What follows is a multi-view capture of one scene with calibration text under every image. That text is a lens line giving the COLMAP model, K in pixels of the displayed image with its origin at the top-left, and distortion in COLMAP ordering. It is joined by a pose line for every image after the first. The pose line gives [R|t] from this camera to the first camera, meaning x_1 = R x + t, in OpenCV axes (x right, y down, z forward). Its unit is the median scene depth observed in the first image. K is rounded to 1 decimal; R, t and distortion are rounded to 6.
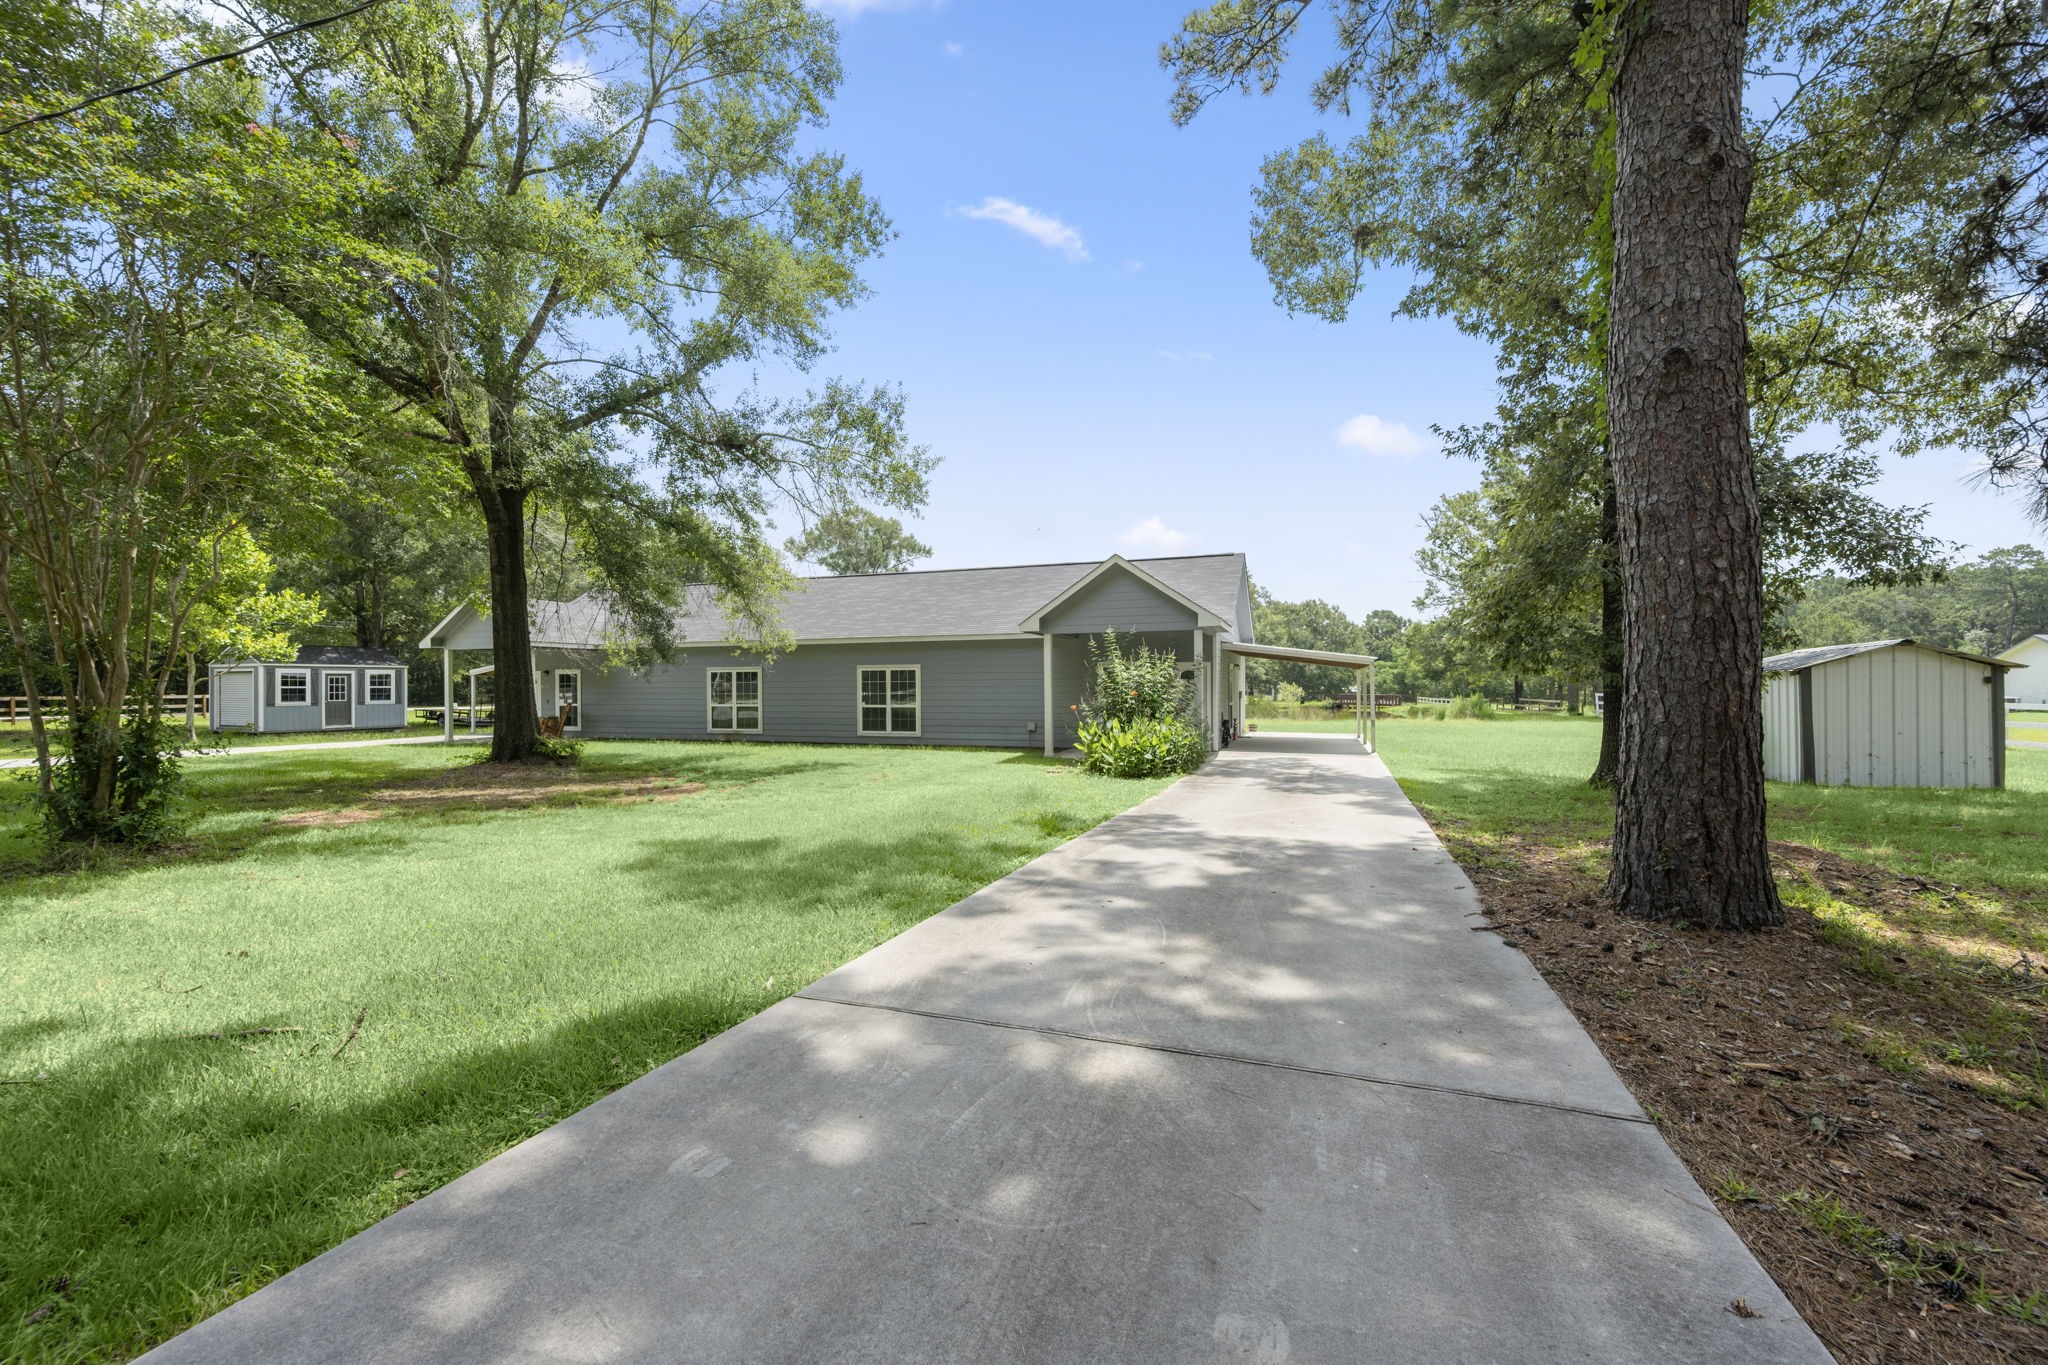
lens RADIAL K [[837.8, 0, 1024.0], [0, 837.8, 682.5], [0, 0, 1]] dist [0.001428, 0.000194]
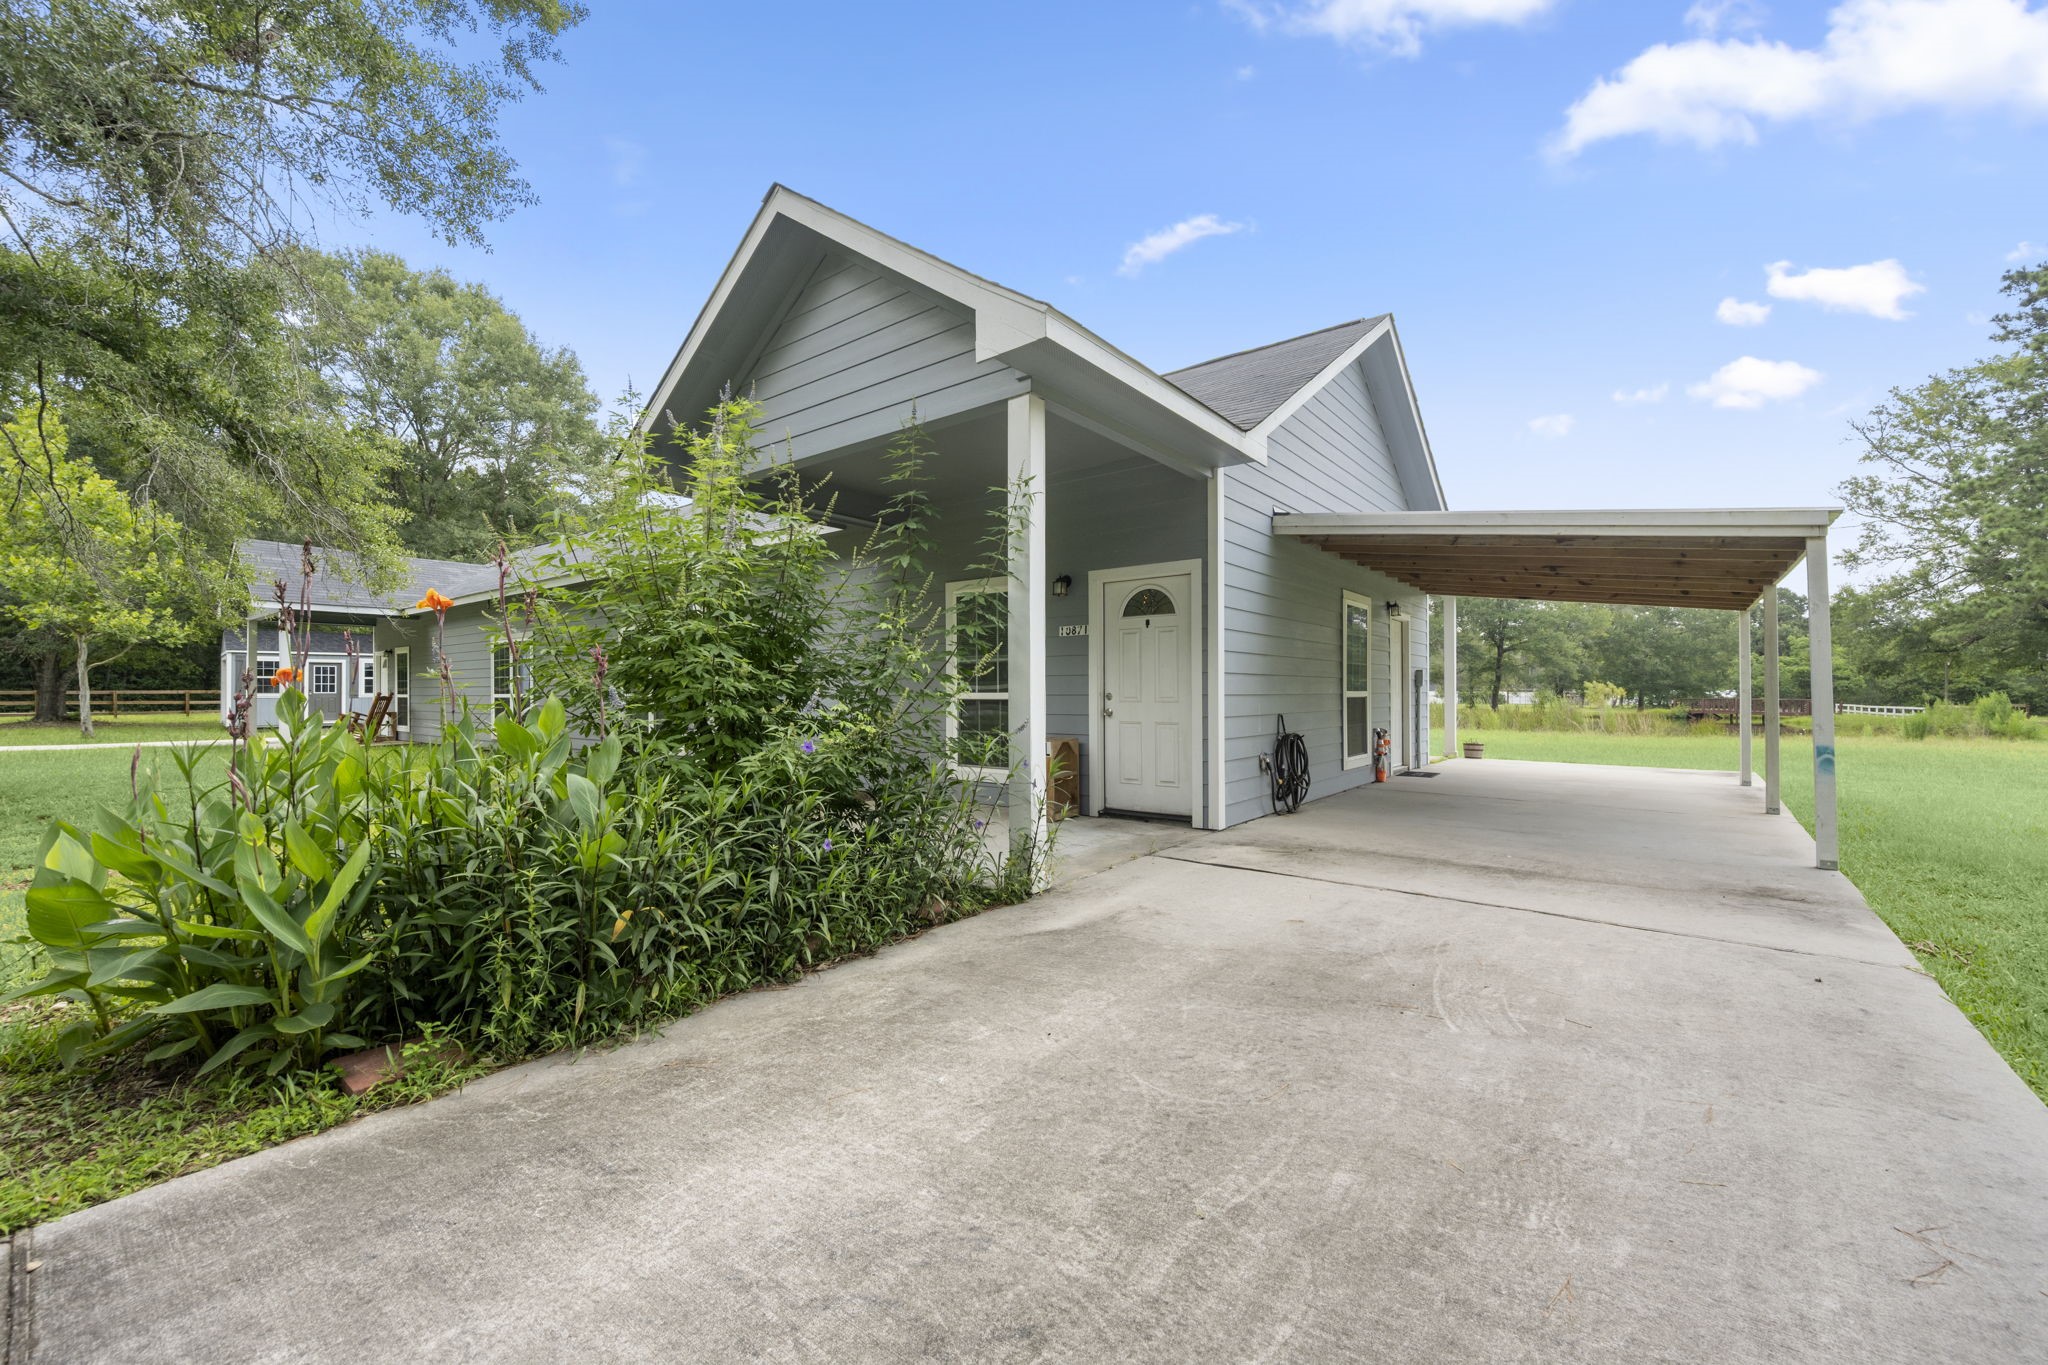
lens RADIAL K [[837.8, 0, 1024.0], [0, 837.8, 682.5], [0, 0, 1]] dist [0.001428, 0.000194]
pose [[0.948563, -0.001072, -0.316588, 0.374769], [-0.001479, 0.999968, -0.007818, 0.040133], [0.316586, 0.007884, 0.948531, 0.957049]]
